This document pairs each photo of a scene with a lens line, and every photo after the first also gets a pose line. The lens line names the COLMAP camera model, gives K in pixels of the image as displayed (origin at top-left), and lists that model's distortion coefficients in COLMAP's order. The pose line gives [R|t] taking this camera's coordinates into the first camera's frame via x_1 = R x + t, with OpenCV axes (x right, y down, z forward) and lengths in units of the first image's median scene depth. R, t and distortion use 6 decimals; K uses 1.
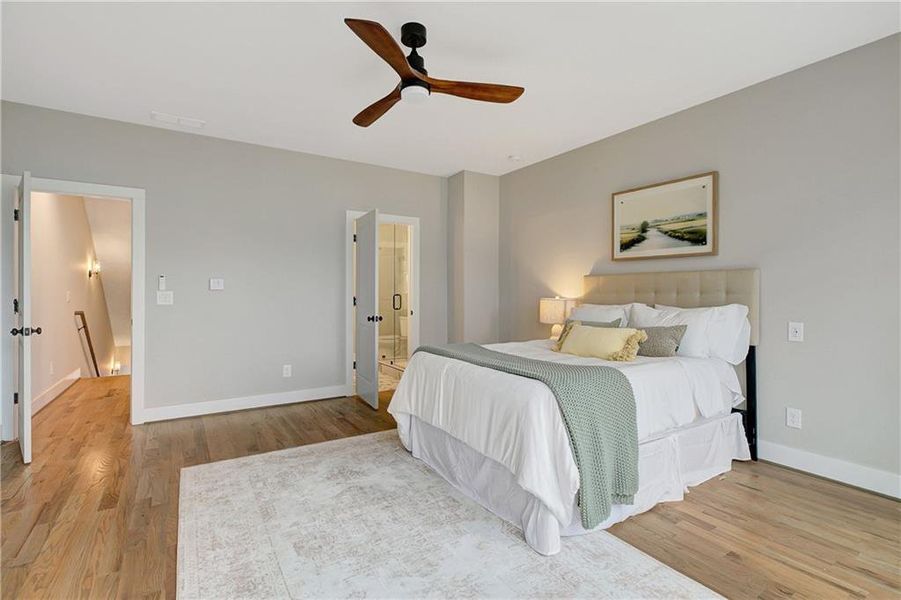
lens RADIAL K [[416.0, 0, 453.5], [0, 416.0, 295.9], [0, 0, 1]] dist [0.009182, 0.000180]
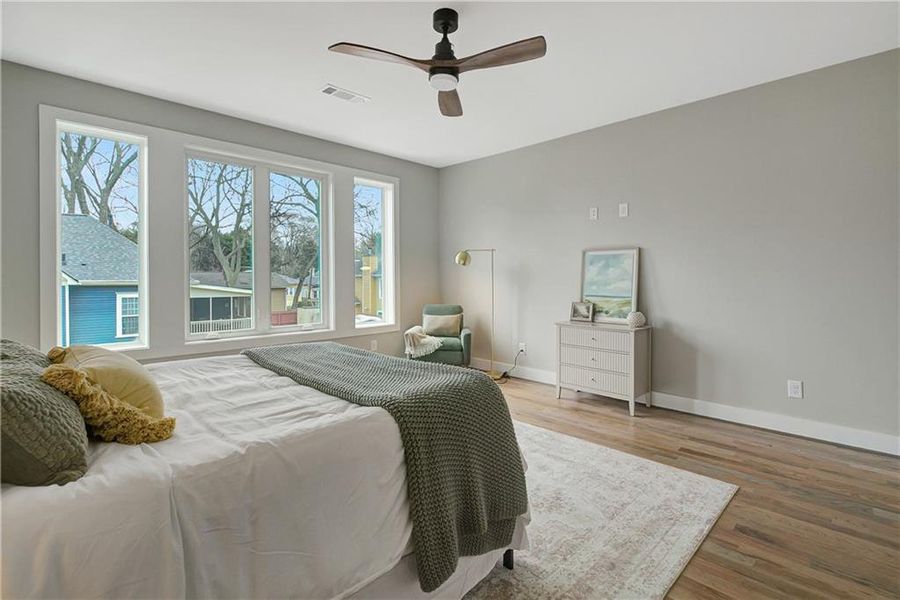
lens RADIAL K [[415.5, 0, 453.0], [0, 415.5, 295.9], [0, 0, 1]] dist [0.009182, 0.000180]
pose [[-0.982621, 0.013438, -0.185138, 0.067706], [0.007505, 0.999437, 0.032707, -0.004533], [0.185473, 0.030749, -0.982168, 1.730745]]
